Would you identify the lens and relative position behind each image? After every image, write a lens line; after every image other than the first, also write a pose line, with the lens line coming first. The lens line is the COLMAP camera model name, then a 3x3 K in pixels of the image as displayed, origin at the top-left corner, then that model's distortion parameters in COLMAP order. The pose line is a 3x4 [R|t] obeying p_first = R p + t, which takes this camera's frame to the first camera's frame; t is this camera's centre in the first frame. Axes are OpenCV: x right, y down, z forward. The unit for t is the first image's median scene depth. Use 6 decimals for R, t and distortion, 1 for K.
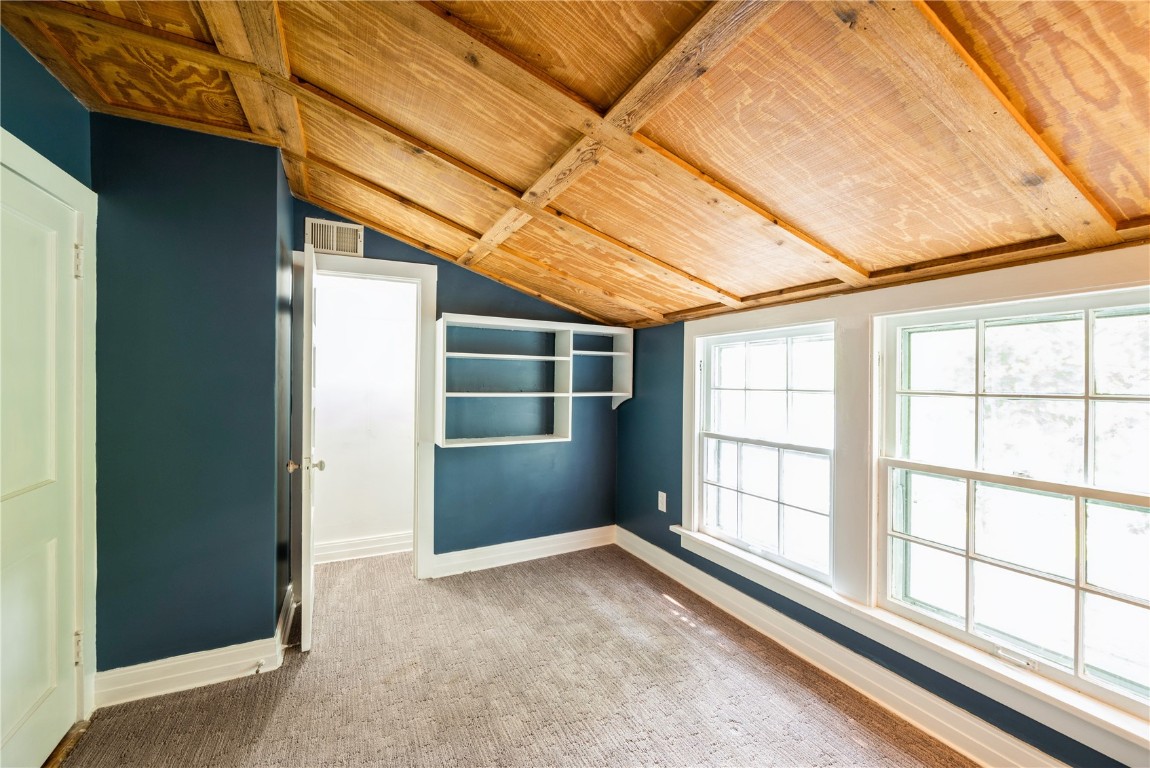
lens RADIAL K [[461.8, 0, 582.4], [0, 461.8, 381.9], [0, 0, 1]] dist [-0.001785, -0.000044]
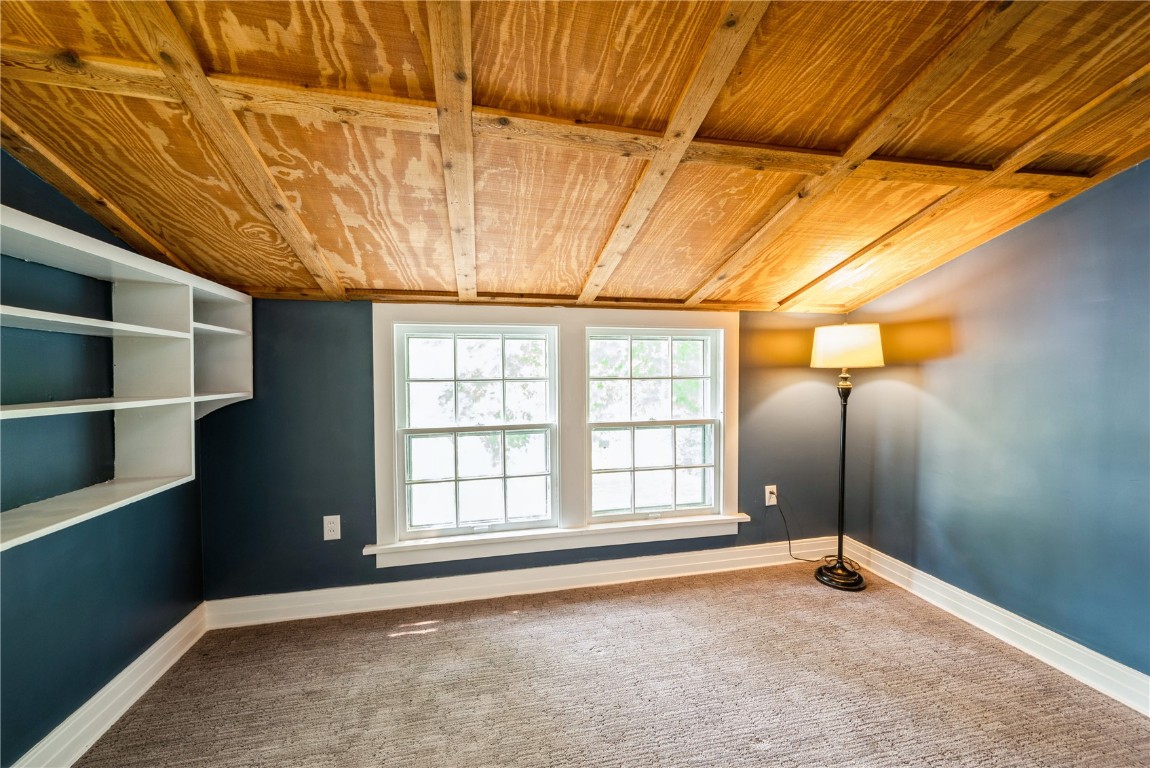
lens RADIAL K [[463.7, 0, 573.6], [0, 463.7, 390.7], [0, 0, 1]] dist [-0.000237, 0.000043]
pose [[0.237636, -0.048957, 0.970120, -0.544982], [0.007790, 0.998793, 0.048496, -0.008382], [-0.971323, -0.003968, 0.237731, 0.476058]]
